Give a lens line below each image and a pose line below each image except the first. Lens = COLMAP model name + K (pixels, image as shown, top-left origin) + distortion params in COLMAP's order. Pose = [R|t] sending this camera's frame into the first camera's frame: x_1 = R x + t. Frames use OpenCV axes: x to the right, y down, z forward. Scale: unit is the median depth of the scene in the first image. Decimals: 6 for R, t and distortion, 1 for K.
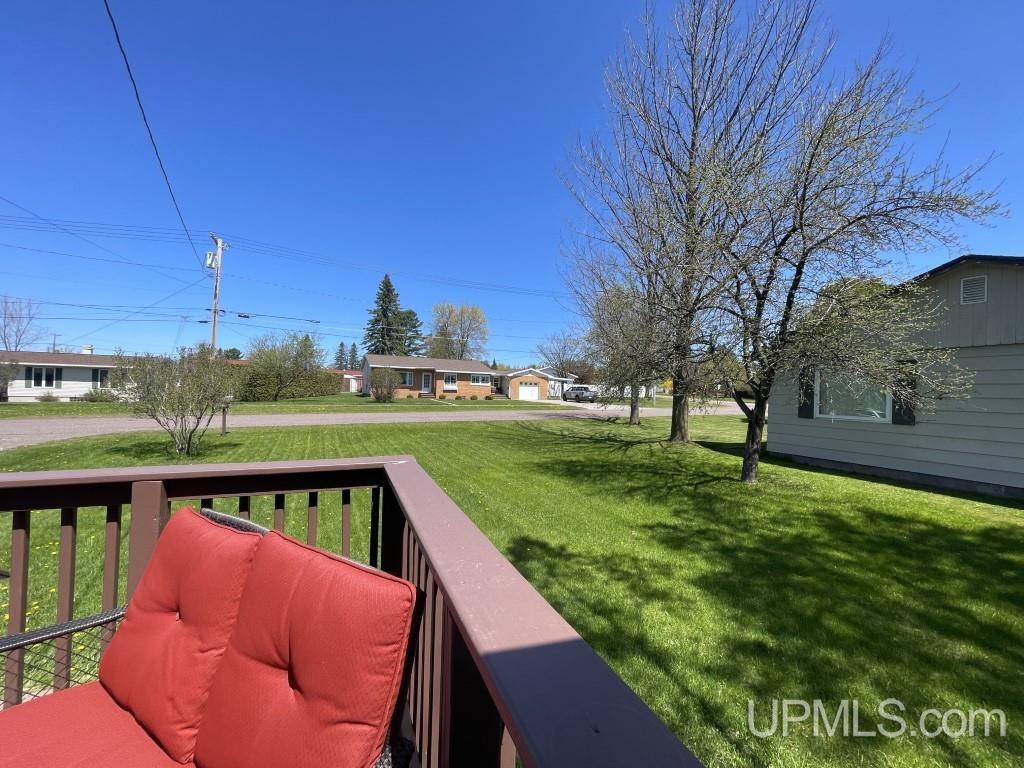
lens RADIAL K [[412.1, 0, 510.3], [0, 412.1, 387.1], [0, 0, 1]] dist [-0.000738, -0.000175]
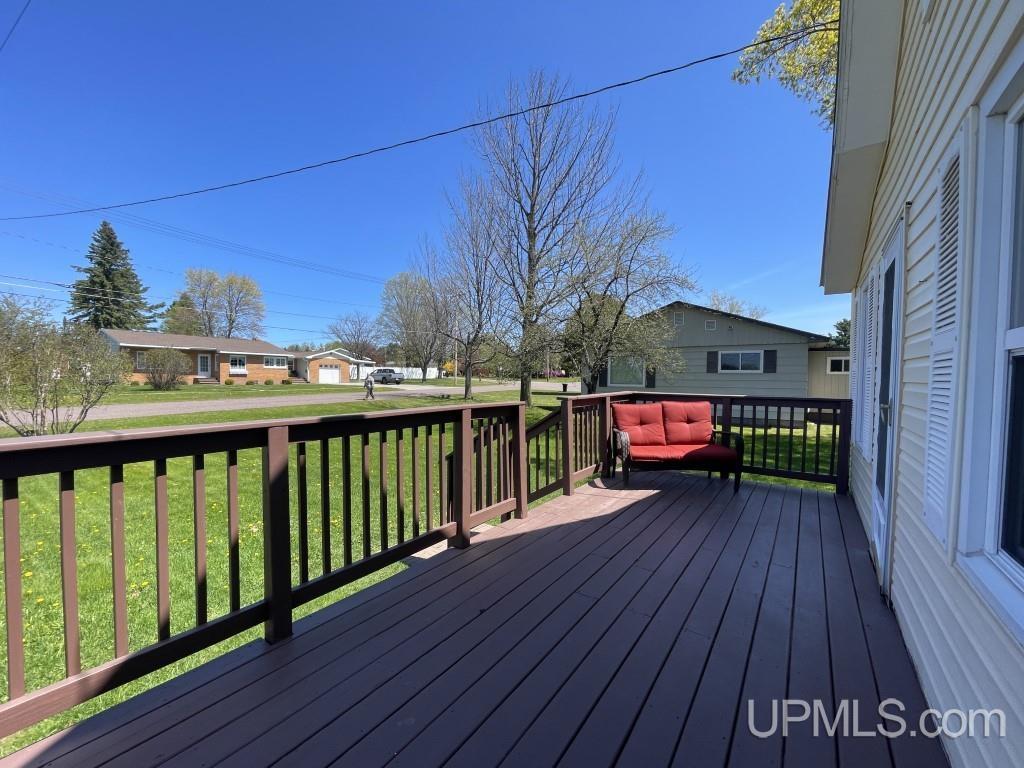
lens RADIAL K [[412.1, 0, 510.3], [0, 412.1, 387.1], [0, 0, 1]] dist [-0.000738, -0.000175]
pose [[0.854340, -0.031841, 0.518738, -0.102340], [0.009039, 0.998881, 0.046427, -0.000765], [-0.519635, -0.034976, 0.853672, -0.048049]]
